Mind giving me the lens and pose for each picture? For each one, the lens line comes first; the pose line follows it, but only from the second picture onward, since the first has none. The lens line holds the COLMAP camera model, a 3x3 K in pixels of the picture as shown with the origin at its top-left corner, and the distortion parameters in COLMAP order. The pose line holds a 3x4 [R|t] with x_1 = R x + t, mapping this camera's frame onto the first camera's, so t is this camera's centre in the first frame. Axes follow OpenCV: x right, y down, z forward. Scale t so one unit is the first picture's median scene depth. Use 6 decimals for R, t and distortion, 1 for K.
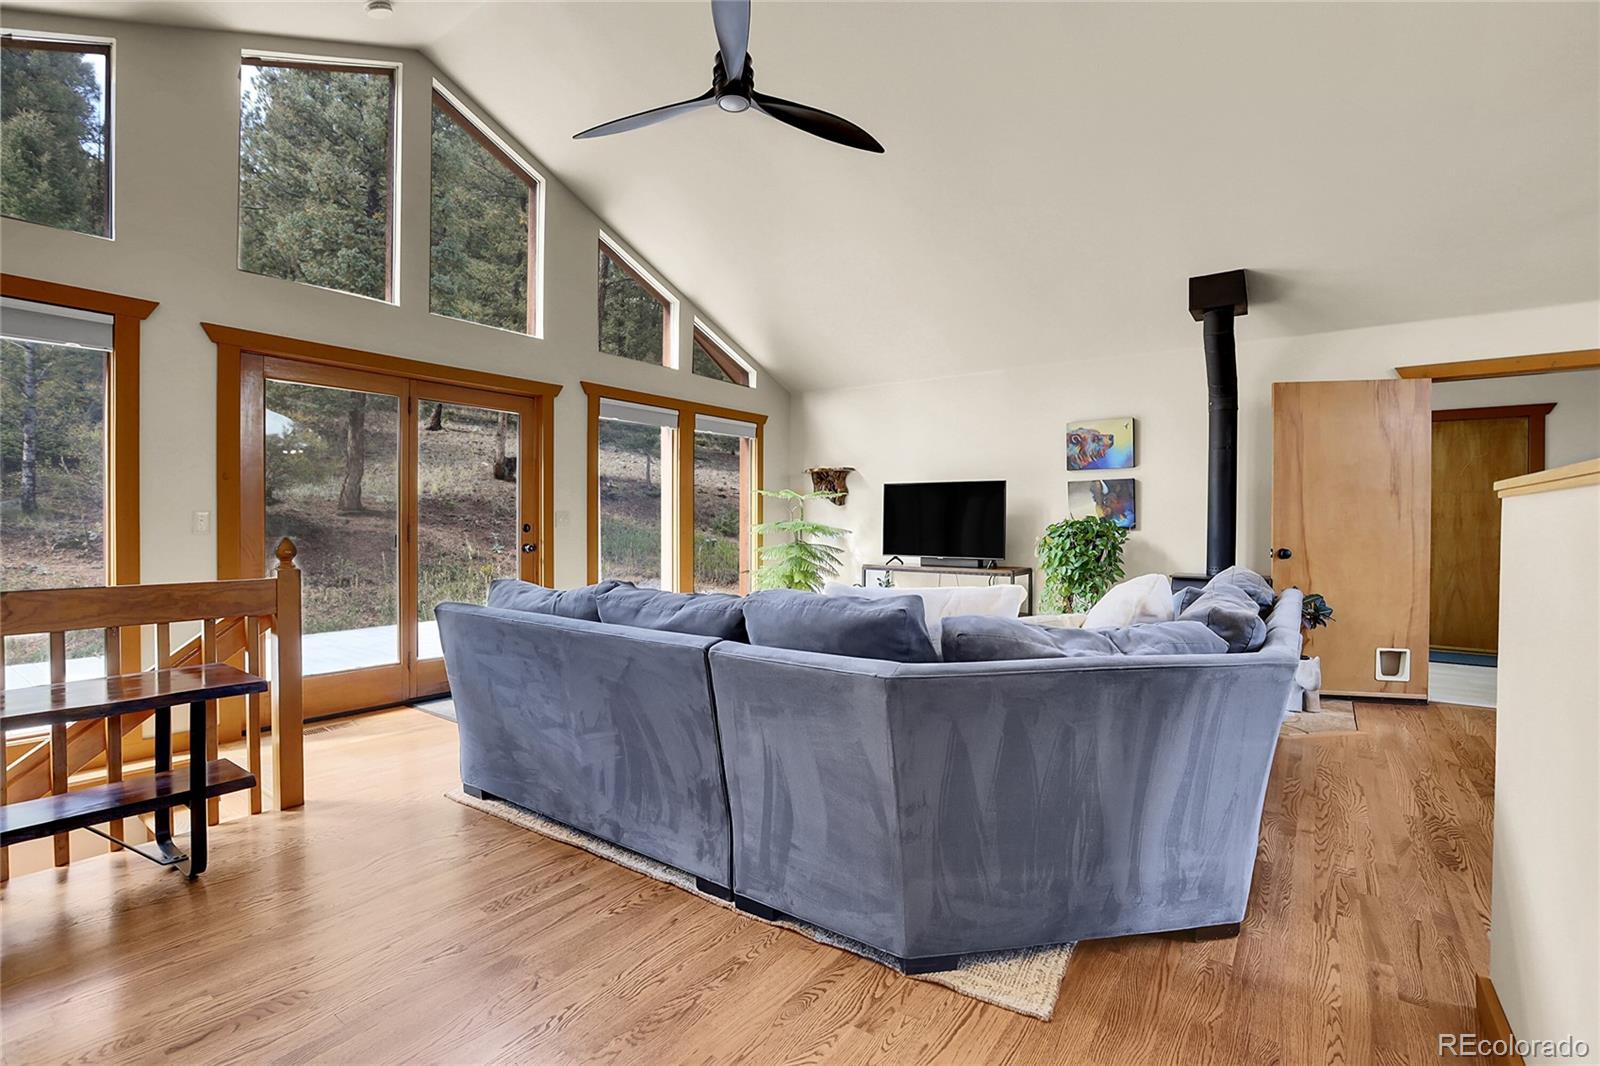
lens RADIAL K [[726.3, 0, 800.5], [0, 726.3, 527.8], [0, 0, 1]] dist [-0.032285, 0.000525]
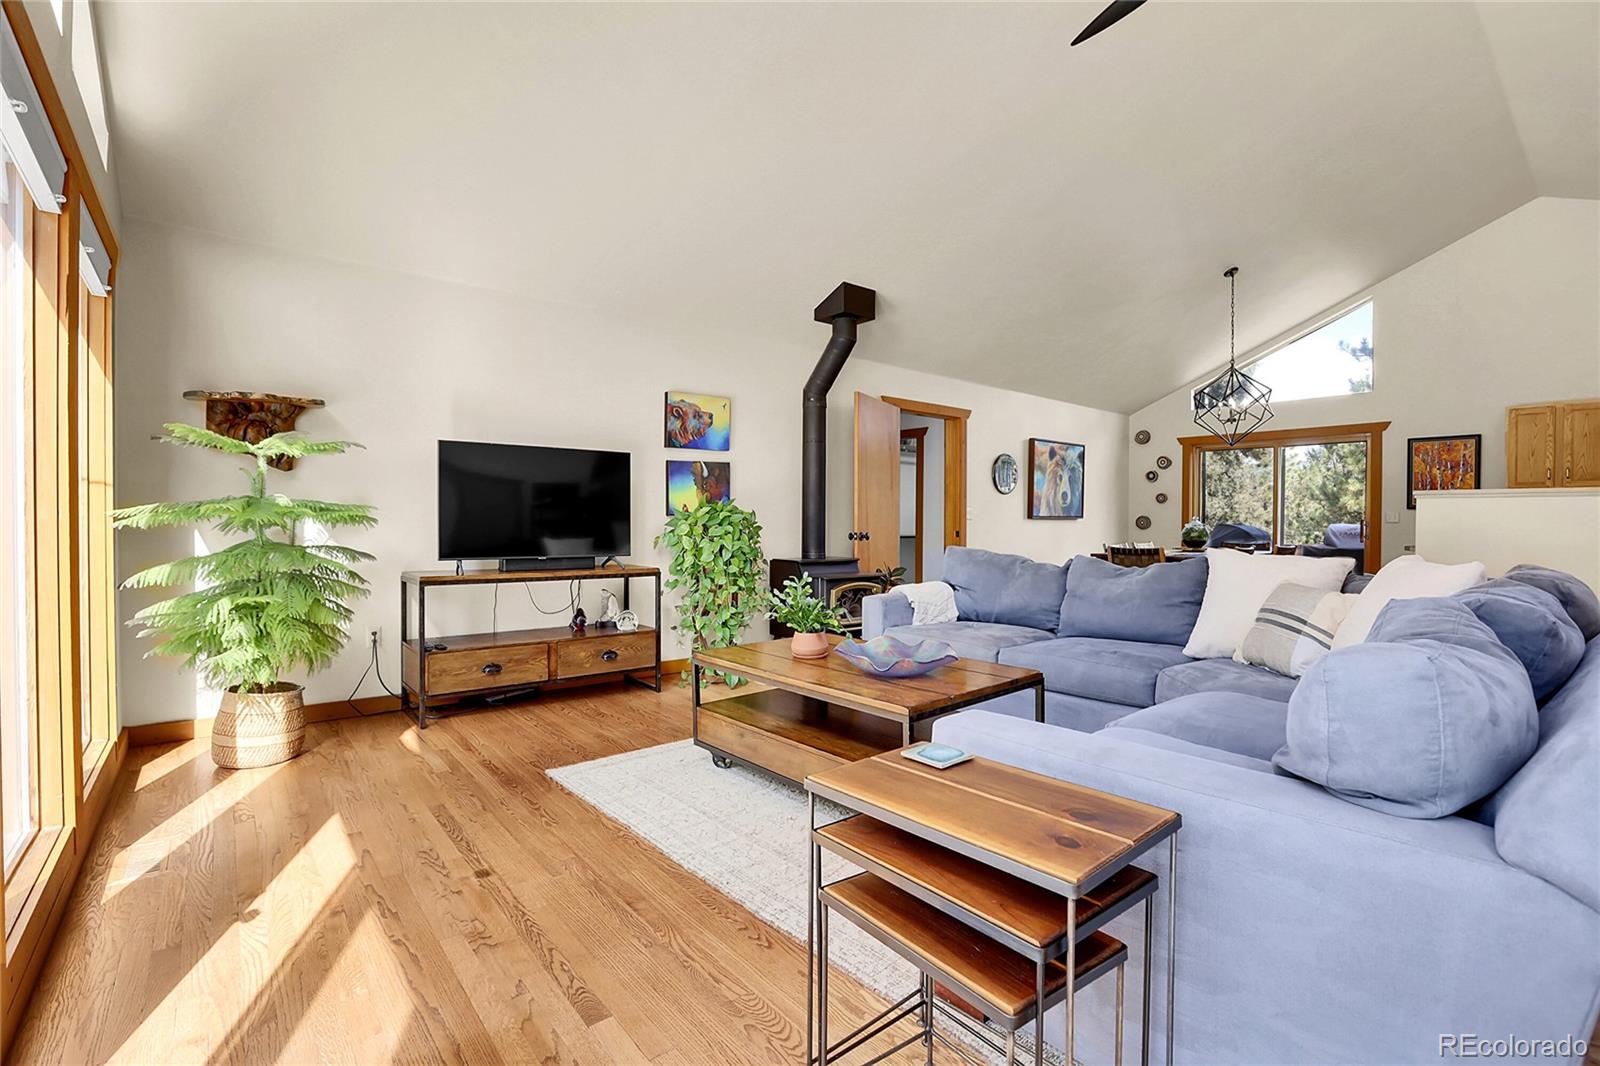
lens RADIAL K [[726.3, 0, 798.8], [0, 726.3, 530.5], [0, 0, 1]] dist [-0.032285, 0.000525]
pose [[0.272156, -0.013040, 0.962165, -0.416011], [0.009567, 0.999895, 0.010845, 0.011072], [-0.962206, 0.006253, 0.272252, 0.625733]]
